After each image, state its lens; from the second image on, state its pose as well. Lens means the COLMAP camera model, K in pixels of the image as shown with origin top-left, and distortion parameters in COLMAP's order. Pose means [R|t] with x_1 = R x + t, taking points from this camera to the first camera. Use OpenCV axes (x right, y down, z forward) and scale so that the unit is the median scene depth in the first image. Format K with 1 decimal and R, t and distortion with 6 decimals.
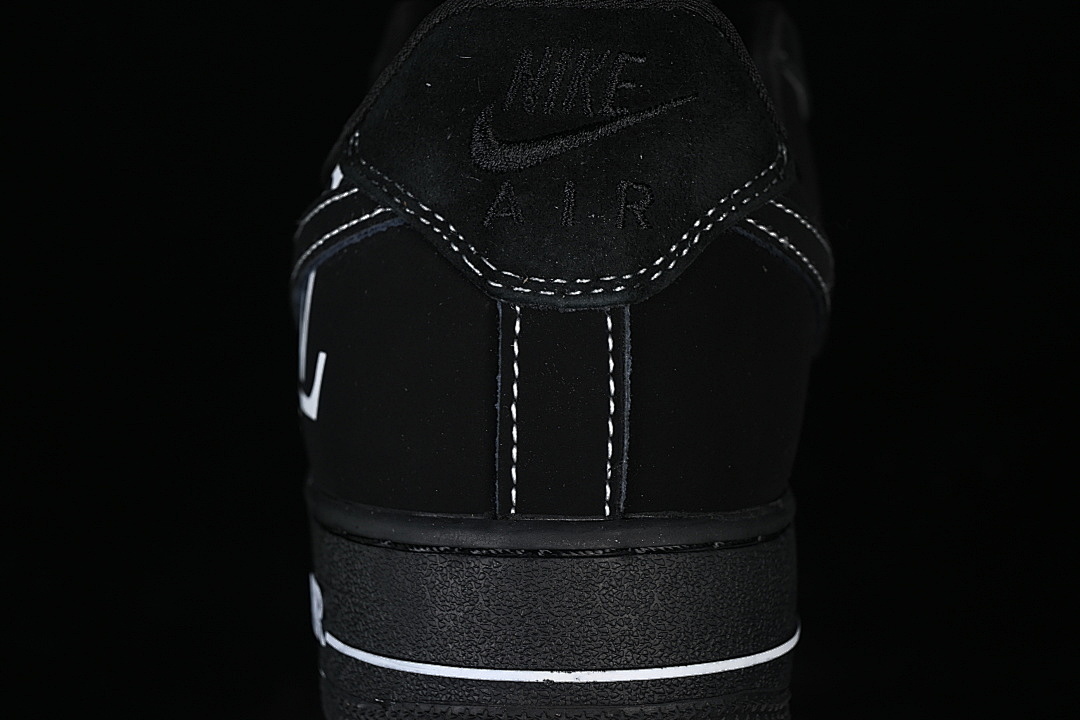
lens RADIAL K [[2320.6, 0, 540.7], [0, 2320.6, 359.9], [0, 0, 1]] dist [-0.159388, 0.000000]
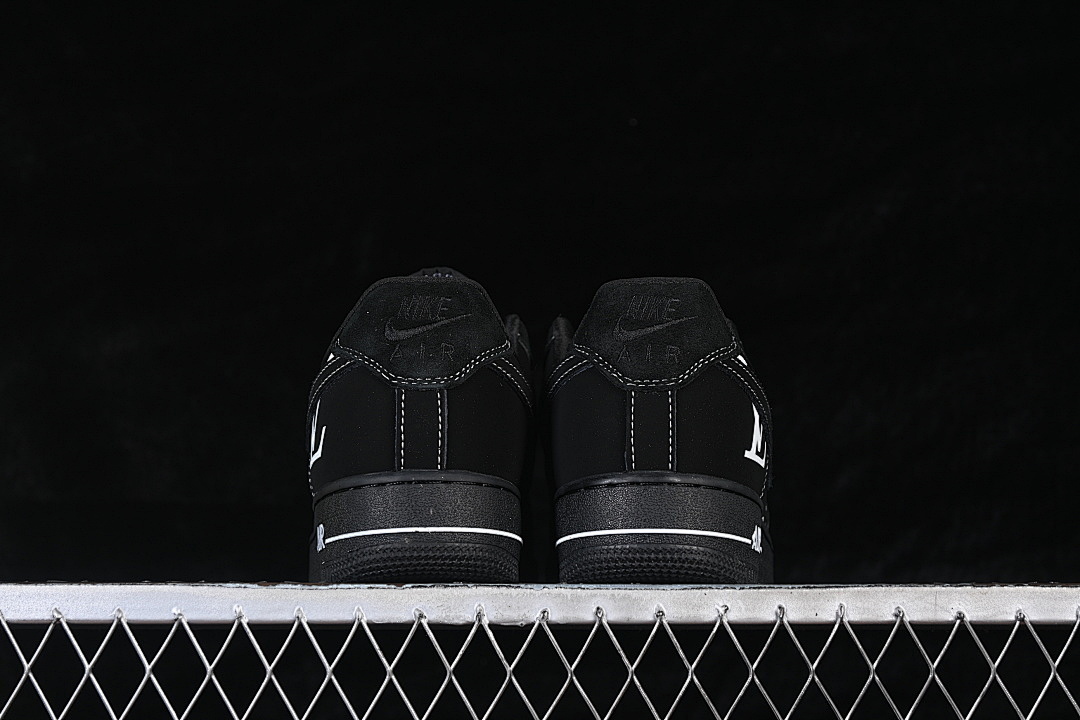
lens RADIAL K [[2320.6, 0, 541.6], [0, 2320.6, 357.3], [0, 0, 1]] dist [-0.159388, 0.000000]
pose [[0.998493, -0.012762, 0.053380, 0.006483], [0.027989, 0.955018, -0.295224, 0.706141], [-0.047212, 0.296273, 0.953936, -1.475683]]
